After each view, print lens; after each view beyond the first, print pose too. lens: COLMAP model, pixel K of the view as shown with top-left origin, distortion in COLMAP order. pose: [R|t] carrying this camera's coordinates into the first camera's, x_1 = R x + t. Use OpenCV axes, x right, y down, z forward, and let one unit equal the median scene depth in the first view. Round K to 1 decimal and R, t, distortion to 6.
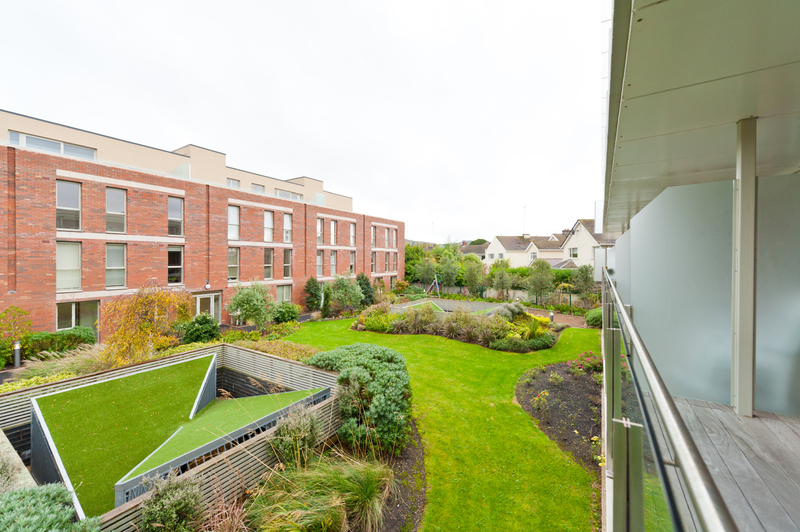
lens RADIAL K [[321.3, 0, 408.0], [0, 321.3, 262.2], [0, 0, 1]] dist [0.008178, -0.002431]
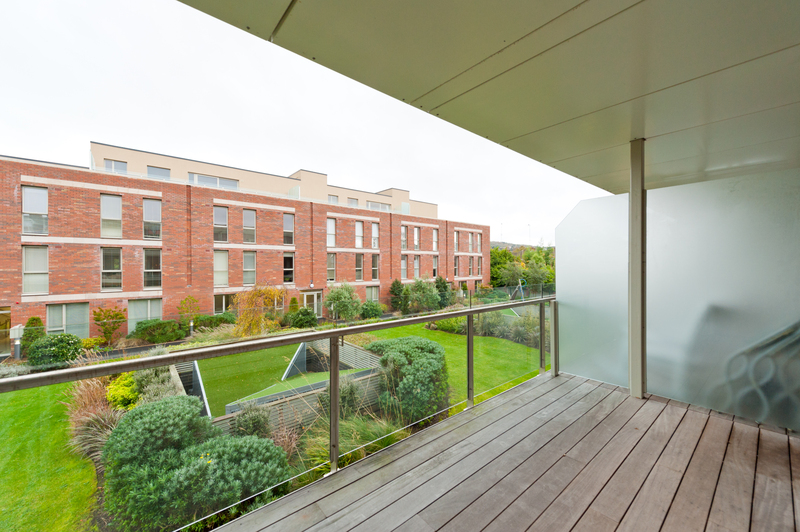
lens RADIAL K [[321.3, 0, 405.7], [0, 321.3, 267.0], [0, 0, 1]] dist [0.008178, -0.002431]
pose [[0.952582, 0.003006, -0.304268, 0.102119], [-0.002548, 0.999995, 0.001902, 0.002139], [0.304273, -0.001036, 0.952584, -0.057487]]
